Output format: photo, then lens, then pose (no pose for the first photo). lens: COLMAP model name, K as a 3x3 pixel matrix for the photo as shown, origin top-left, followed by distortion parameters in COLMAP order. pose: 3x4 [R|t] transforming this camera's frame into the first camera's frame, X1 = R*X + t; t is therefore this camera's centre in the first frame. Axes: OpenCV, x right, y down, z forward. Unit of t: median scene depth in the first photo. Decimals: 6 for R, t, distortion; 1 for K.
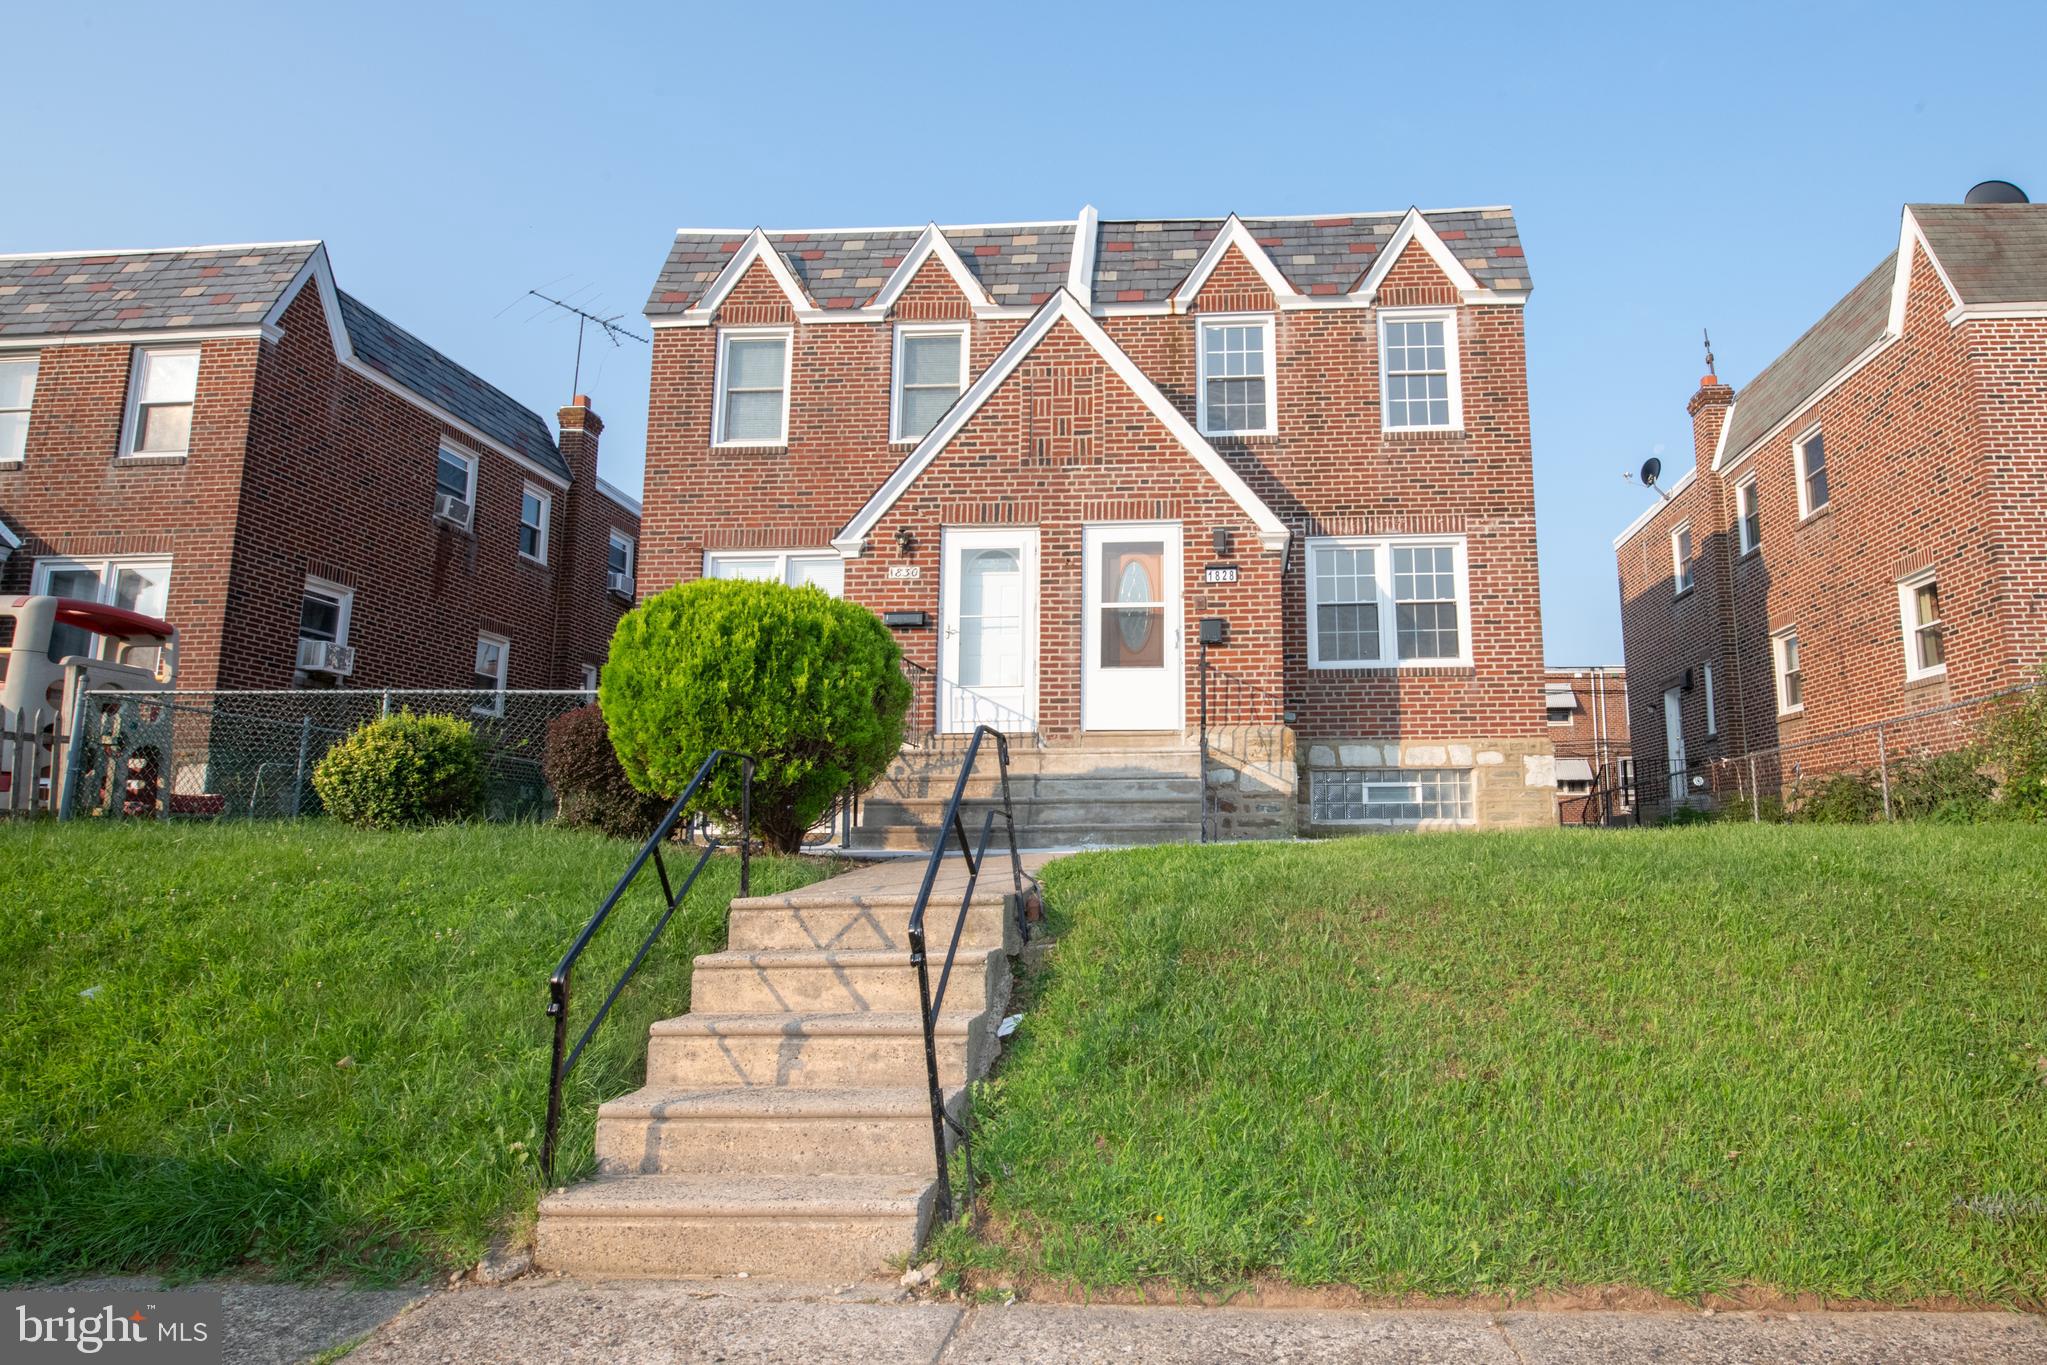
lens RADIAL K [[1079.0, 0, 1169.6], [0, 1079.0, 691.0], [0, 0, 1]] dist [-0.007852, -0.002122]
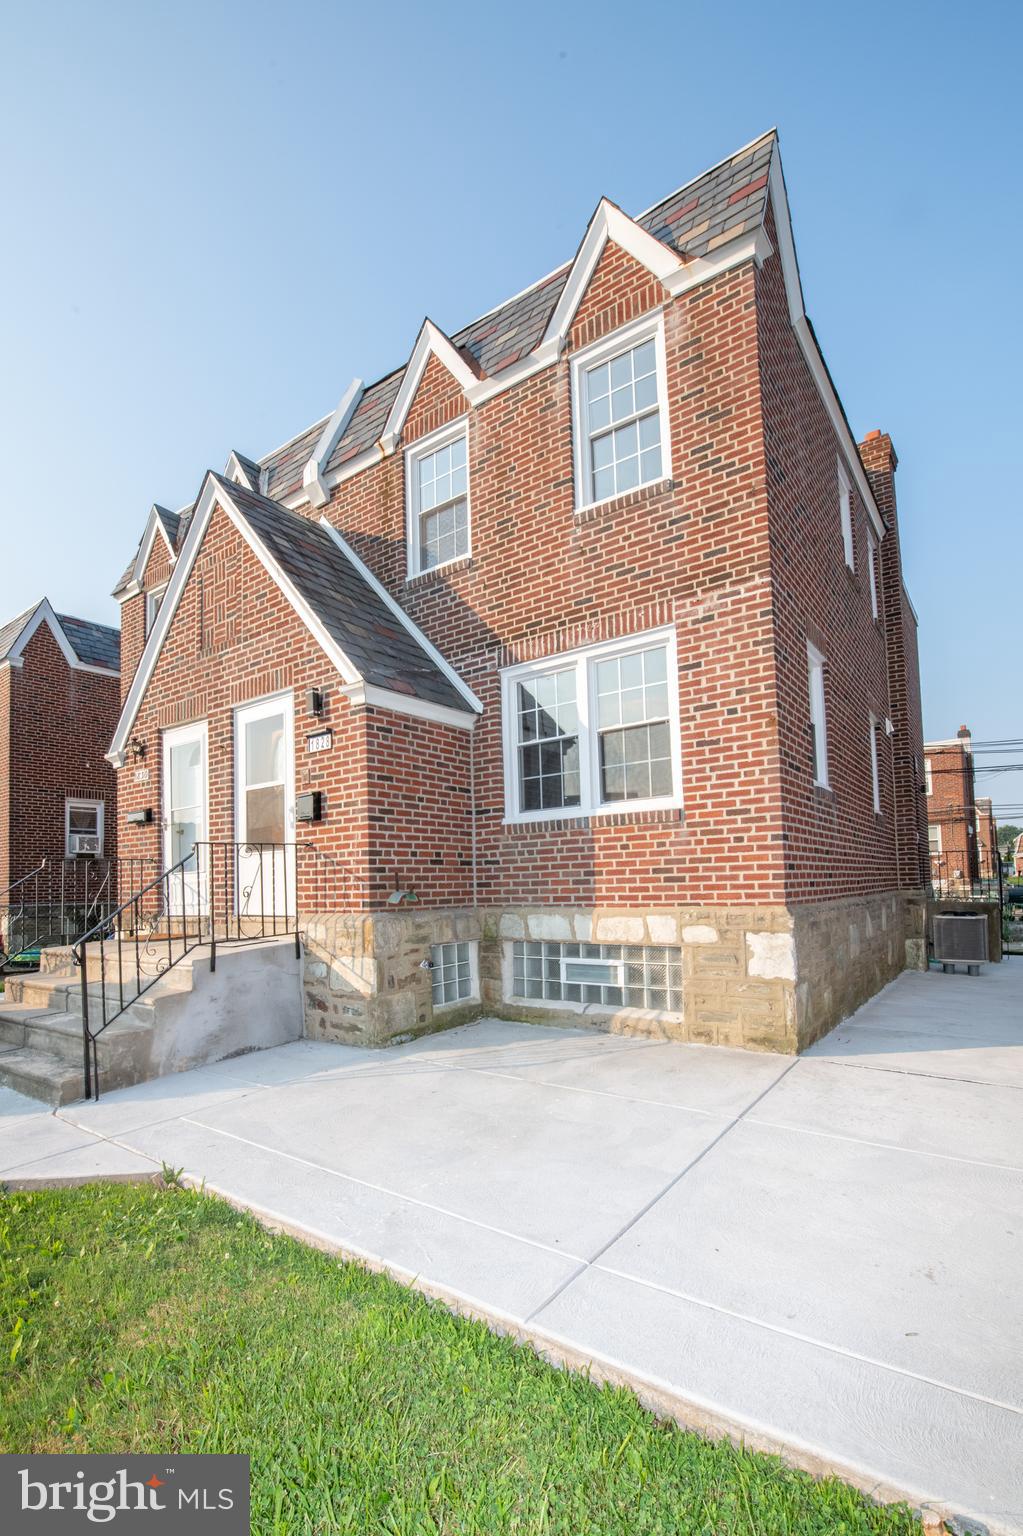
lens RADIAL K [[678.7, 0, 506.1], [0, 678.7, 857.5], [0, 0, 1]] dist [-0.018589, -0.000894]
pose [[0.836139, -0.038913, -0.547135, 0.424573], [0.104299, 0.990561, 0.088941, -0.041974], [0.538510, -0.131433, 0.832306, 0.537194]]
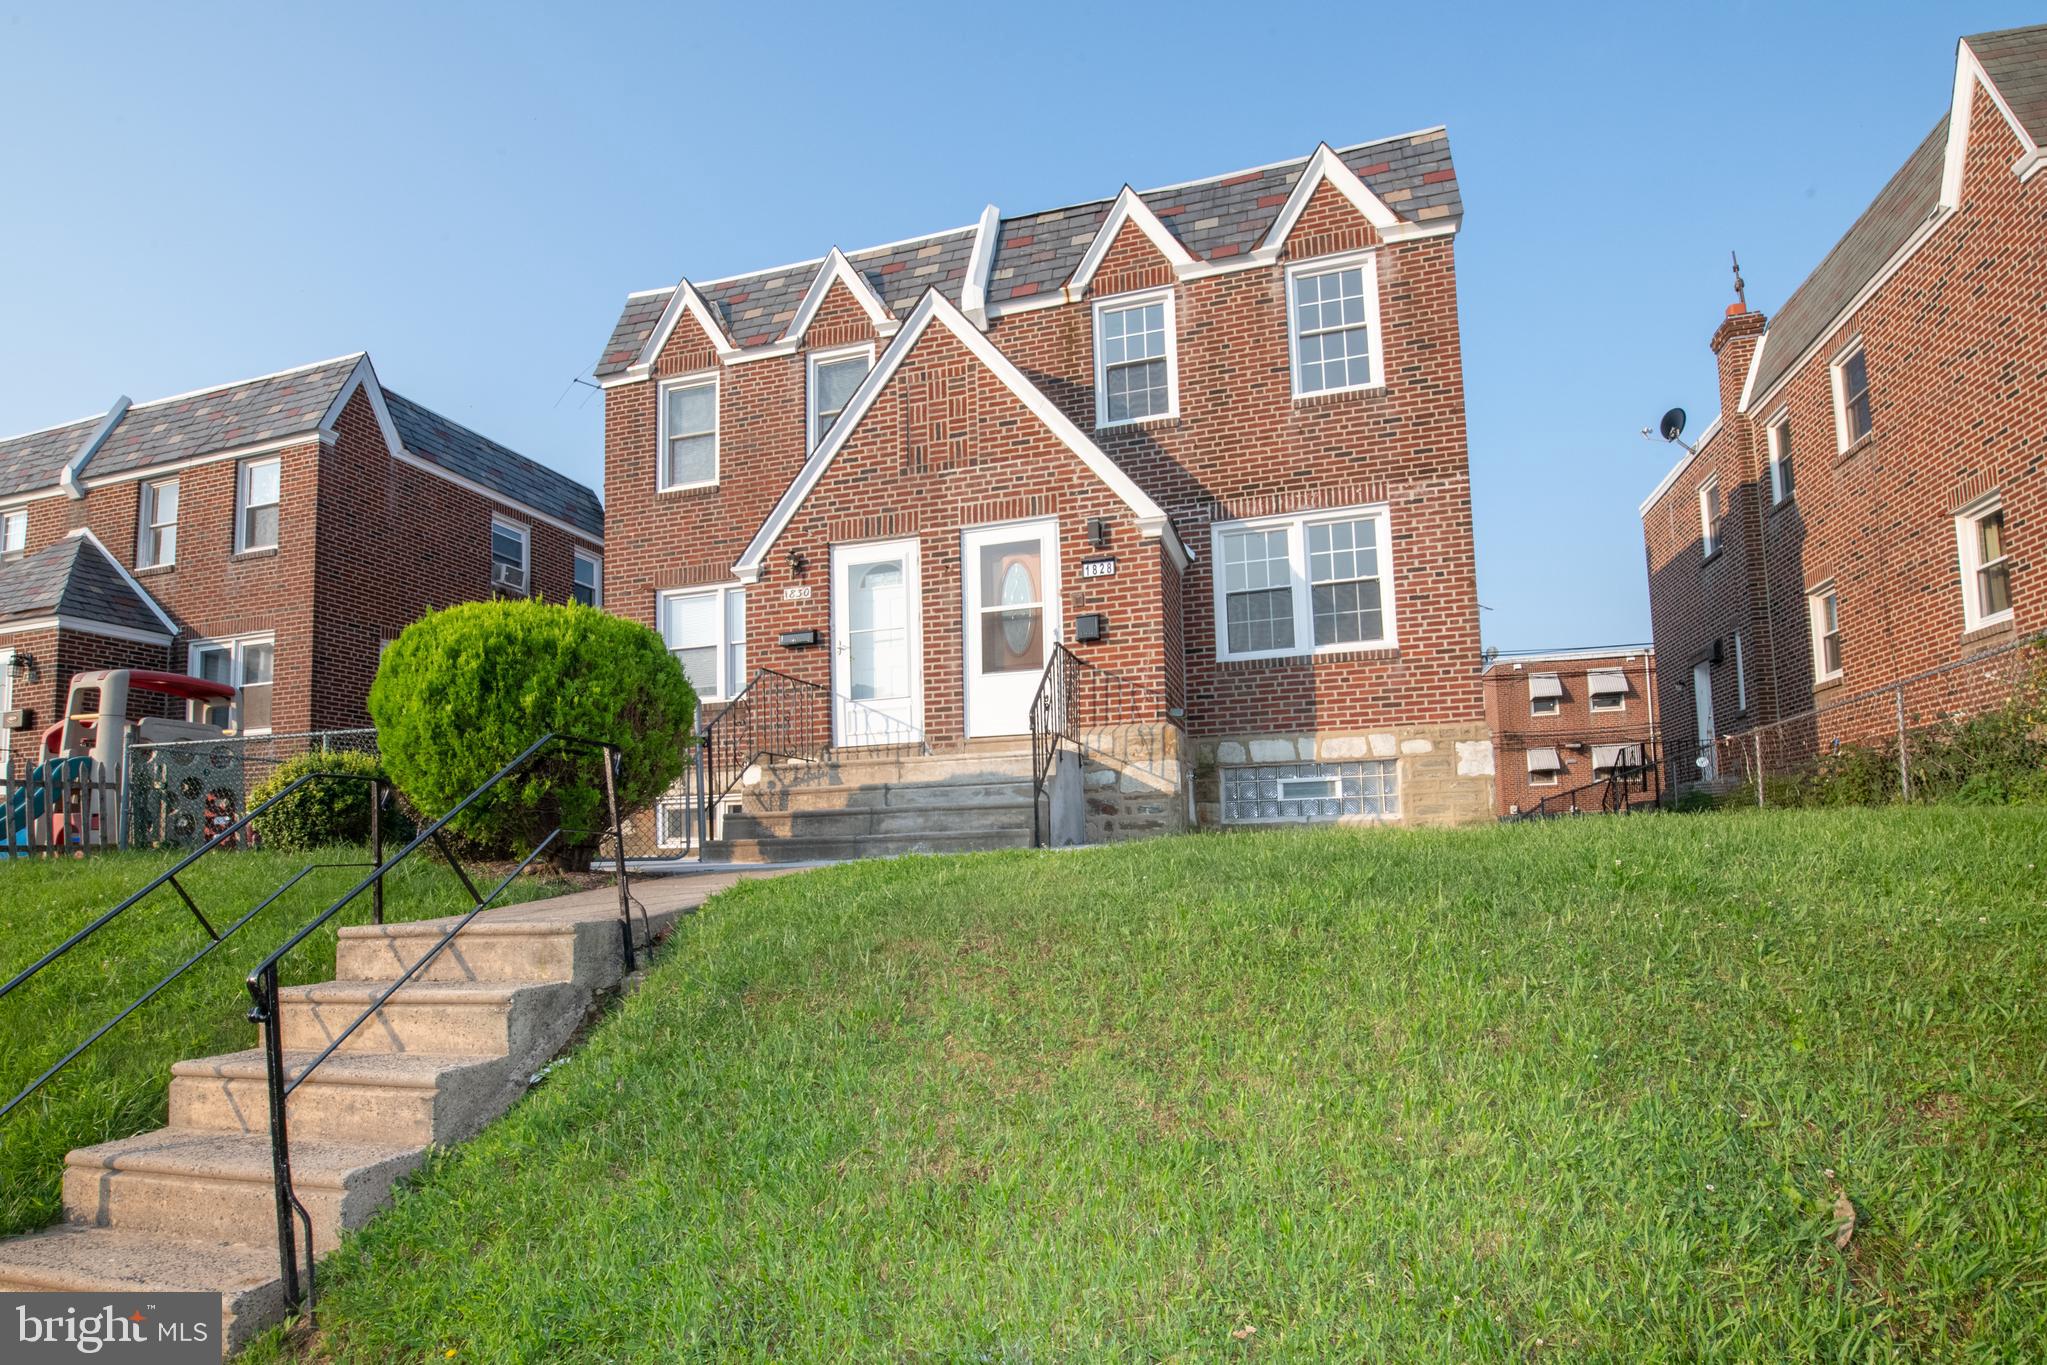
lens RADIAL K [[965.1, 0, 1033.0], [0, 965.1, 784.2], [0, 0, 1]] dist [-0.014484, -0.002189]
pose [[0.973863, -0.037386, -0.224037, 0.155932], [0.055457, 0.995647, 0.074916, 0.013929], [0.220261, -0.085382, 0.971697, 0.124257]]
